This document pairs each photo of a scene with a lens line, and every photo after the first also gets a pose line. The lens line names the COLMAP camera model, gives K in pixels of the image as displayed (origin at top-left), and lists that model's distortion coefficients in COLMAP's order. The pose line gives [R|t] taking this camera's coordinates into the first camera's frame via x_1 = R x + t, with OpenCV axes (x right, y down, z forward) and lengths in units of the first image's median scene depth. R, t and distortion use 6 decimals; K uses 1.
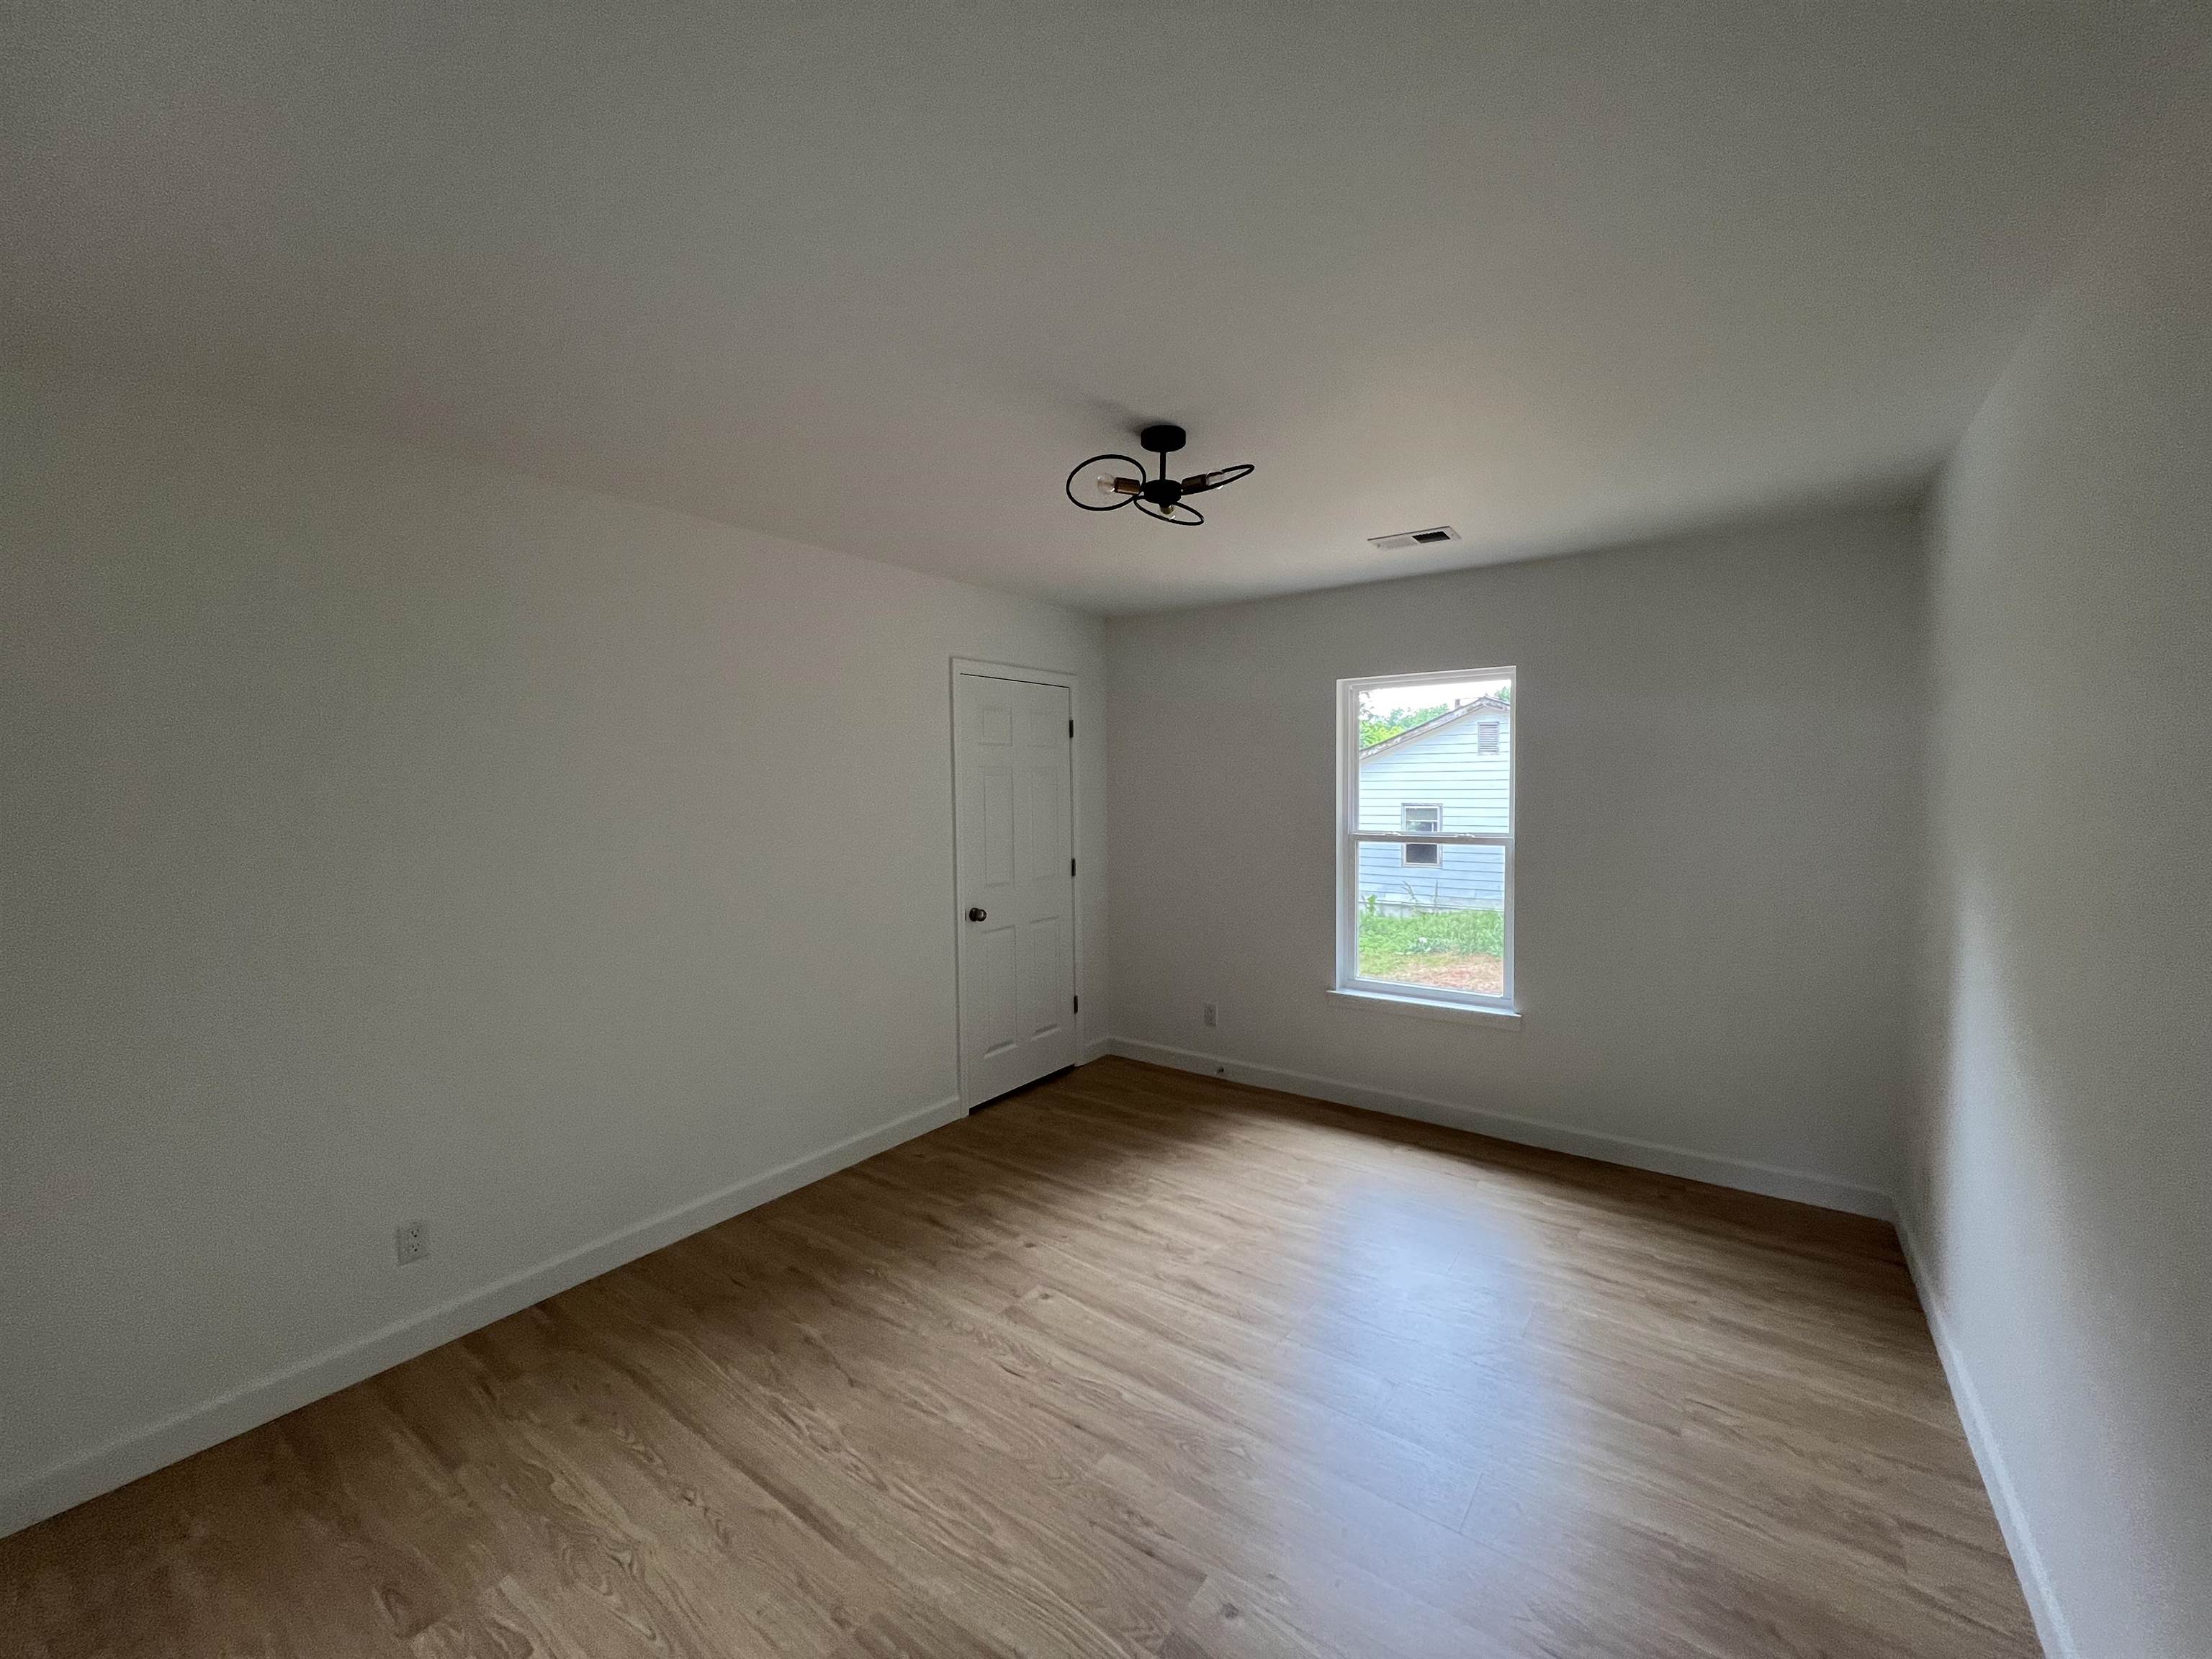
lens RADIAL K [[876.7, 0, 1108.6], [0, 876.7, 817.7], [0, 0, 1]] dist [-0.001095, 0.000023]
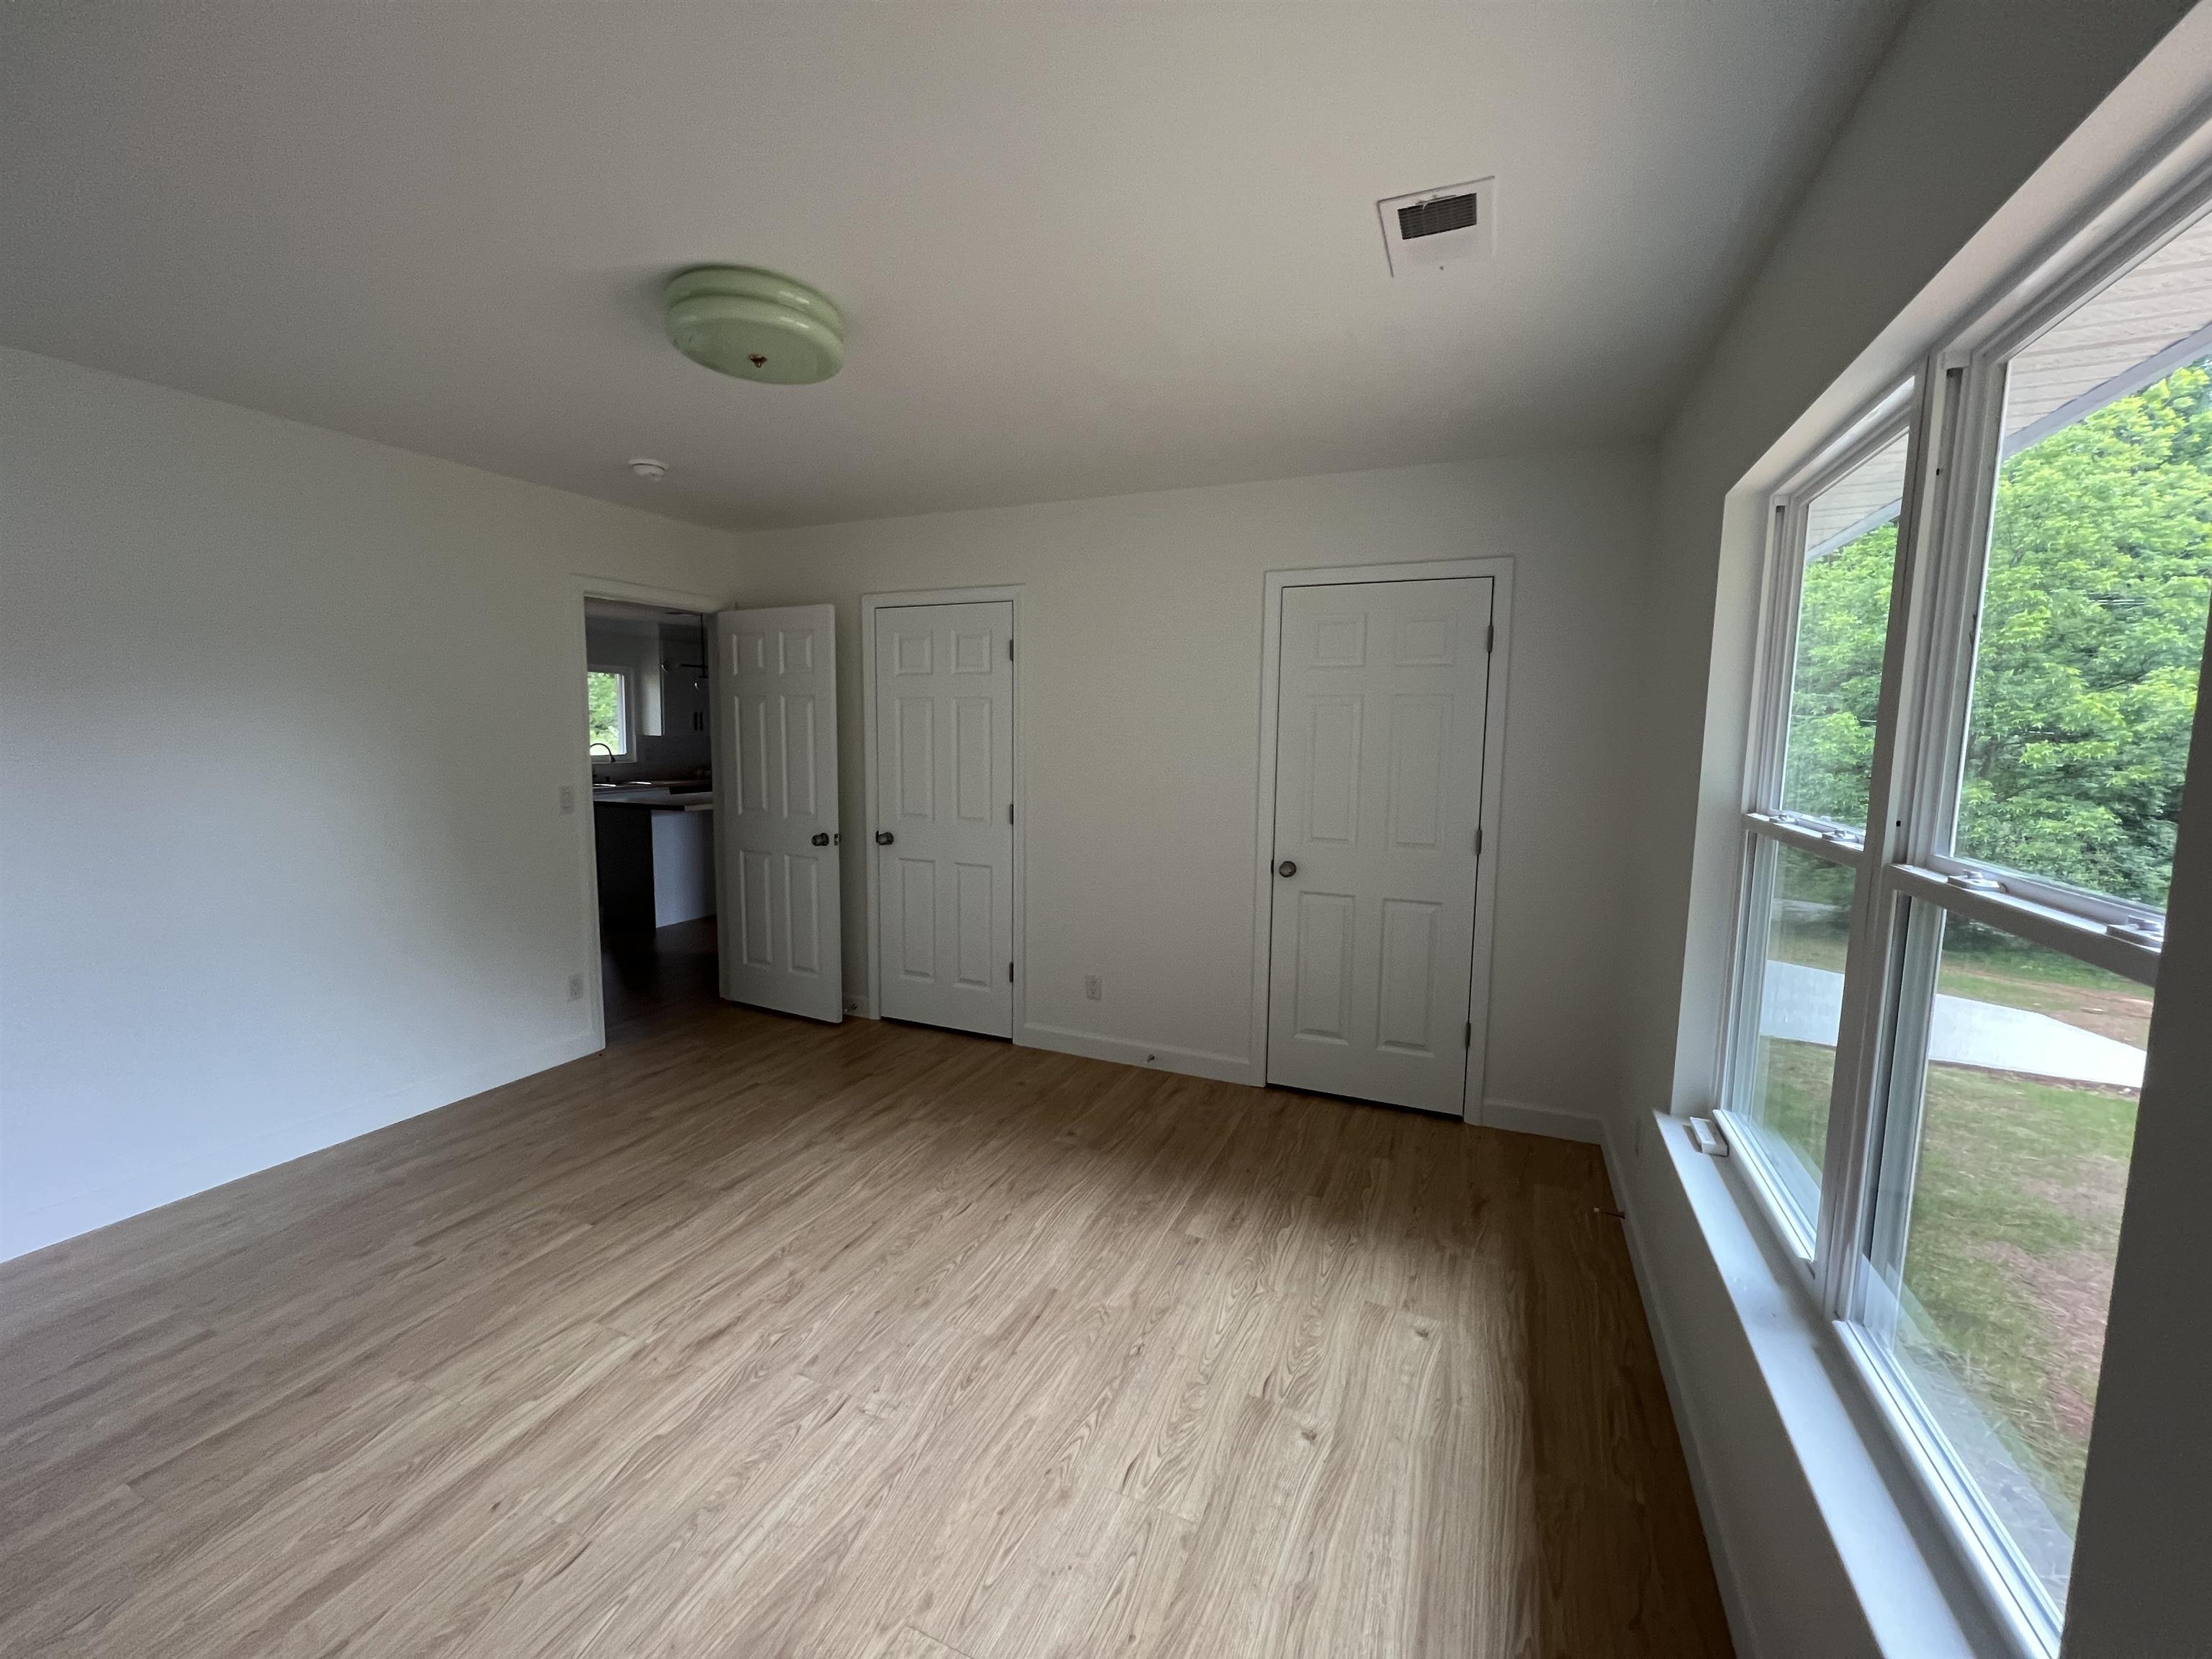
lens RADIAL K [[873.9, 0, 1106.0], [0, 873.9, 829.5], [0, 0, 1]] dist [0.026177, -0.000039]
pose [[0.210787, 0.116600, -0.970553, 0.891034], [-0.051311, 0.992812, 0.108131, -0.019825], [0.976184, 0.027007, 0.215255, 0.872898]]
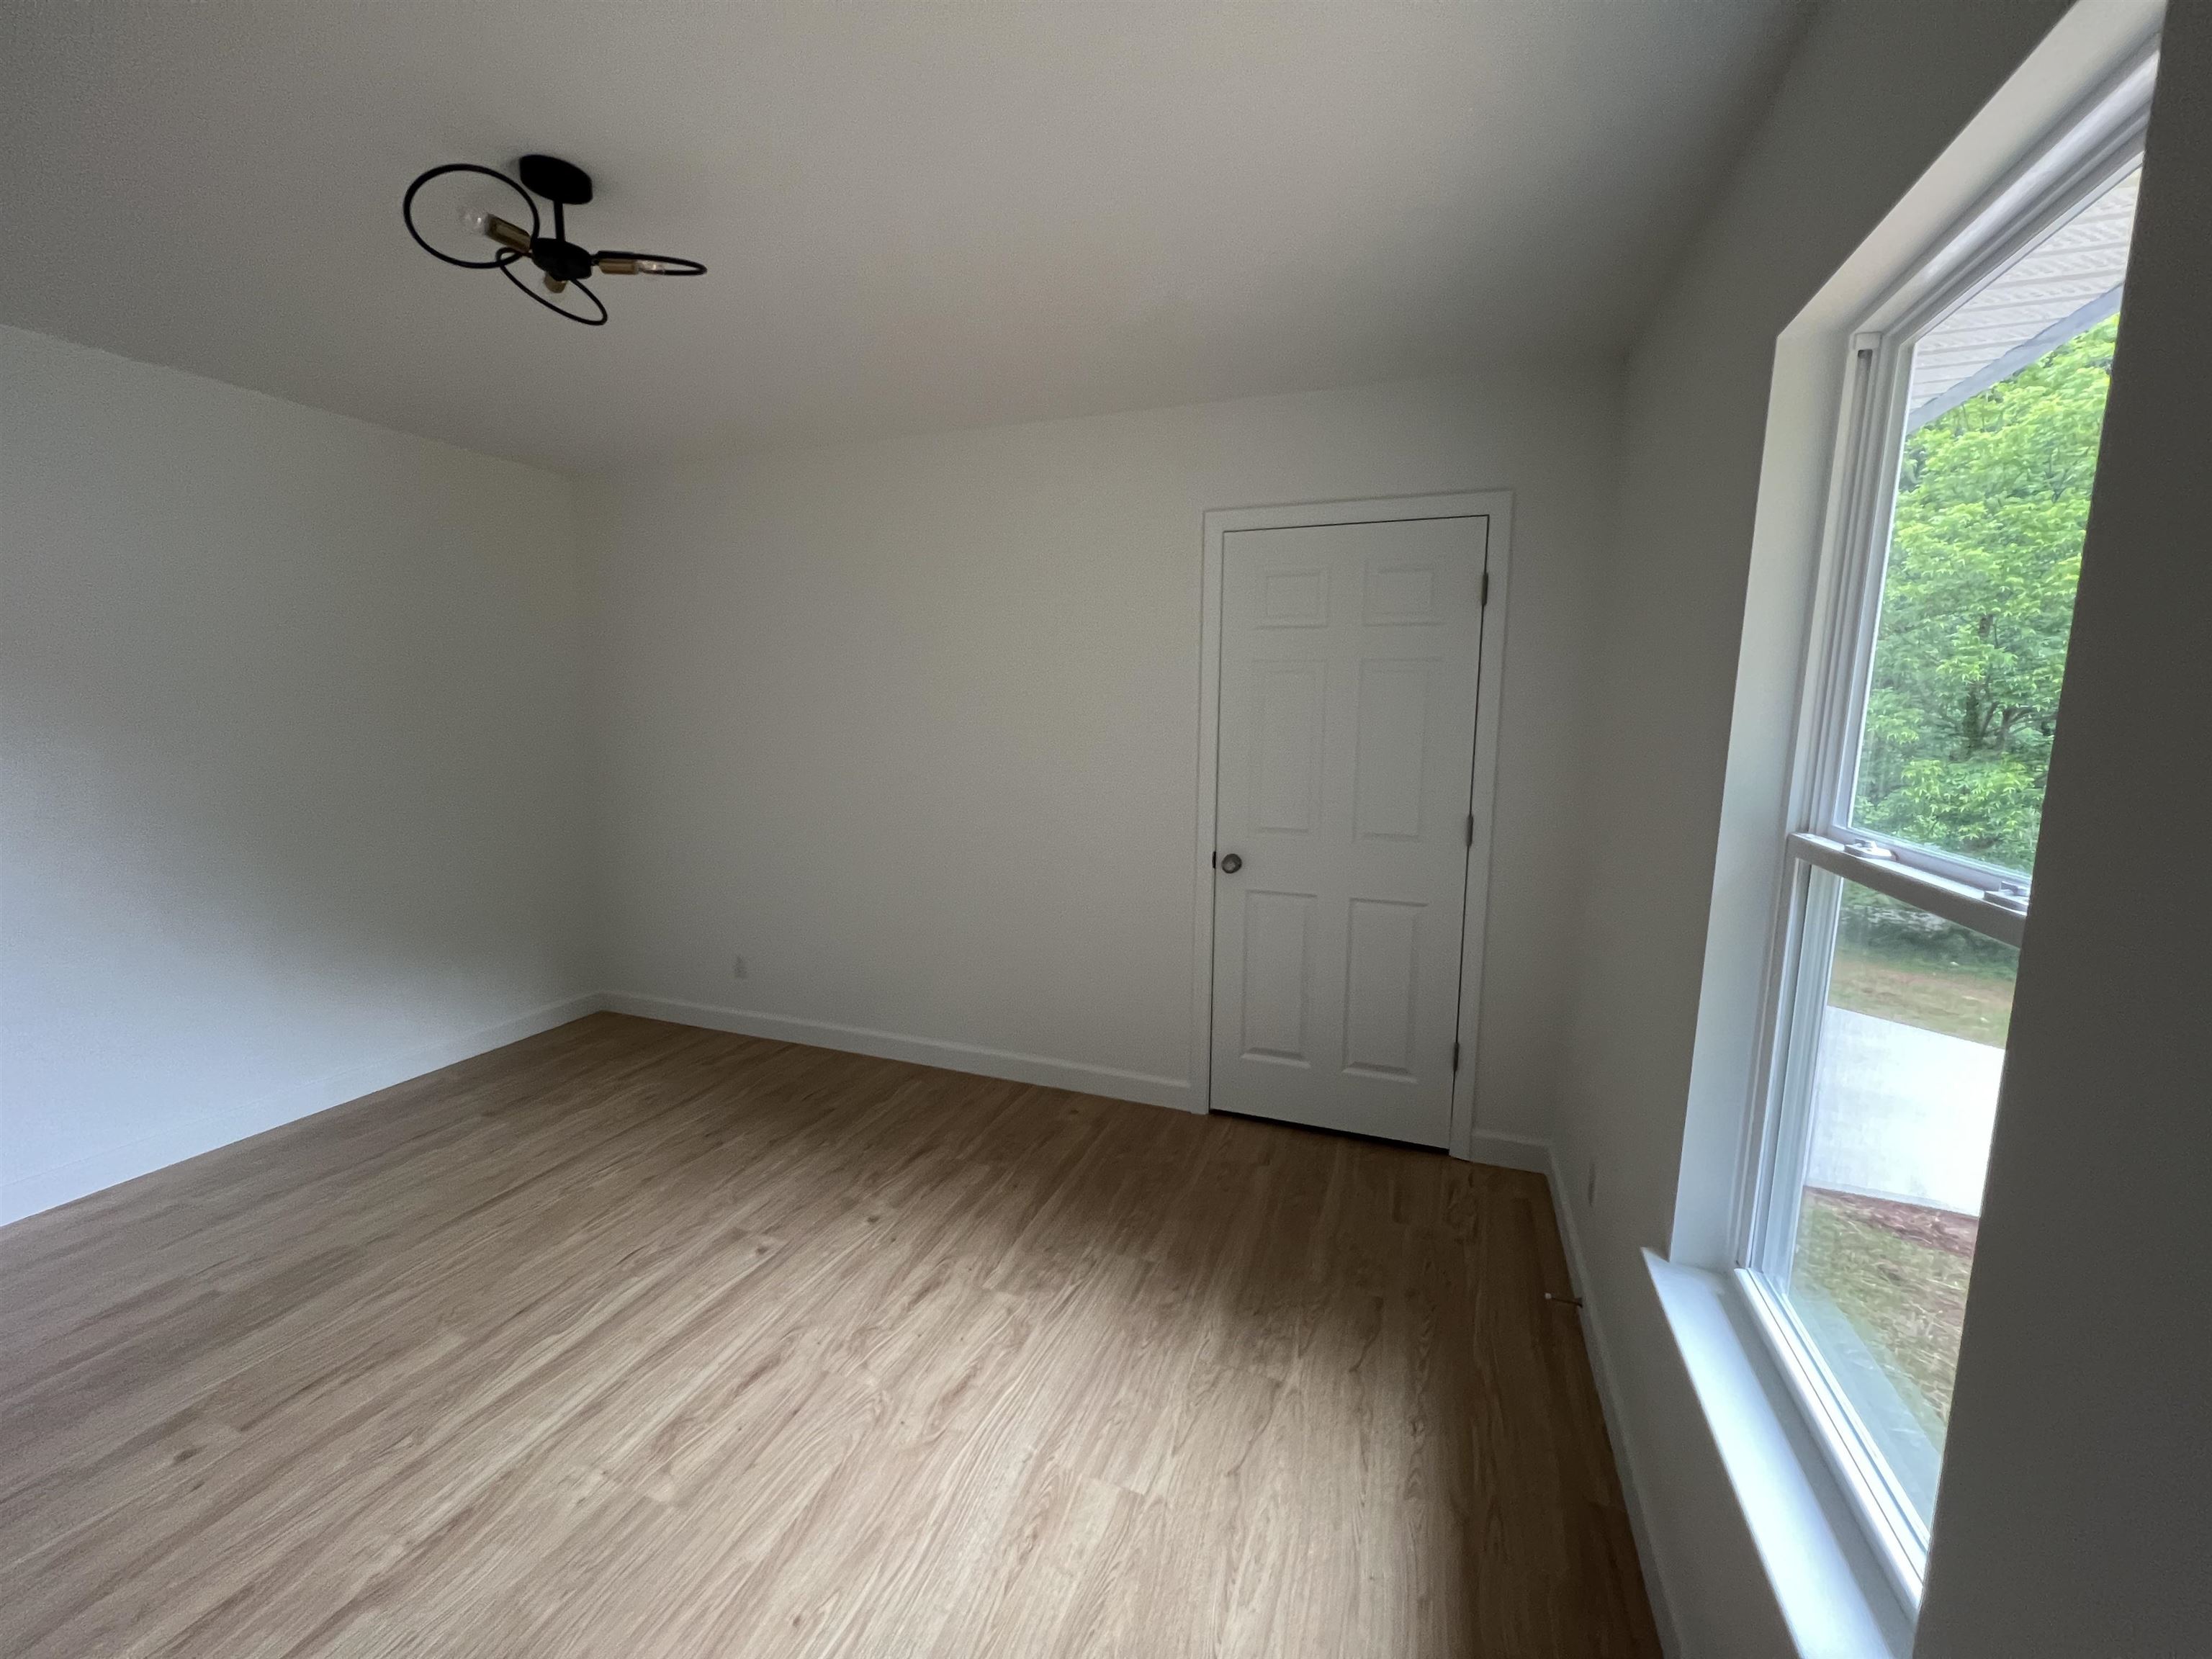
lens RADIAL K [[876.7, 0, 1108.6], [0, 876.7, 817.7], [0, 0, 1]] dist [-0.001095, 0.000023]
pose [[0.272216, 0.133973, -0.952864, 0.745728], [-0.054103, 0.990824, 0.123854, -0.024695], [0.960714, 0.017838, 0.276967, 0.978548]]
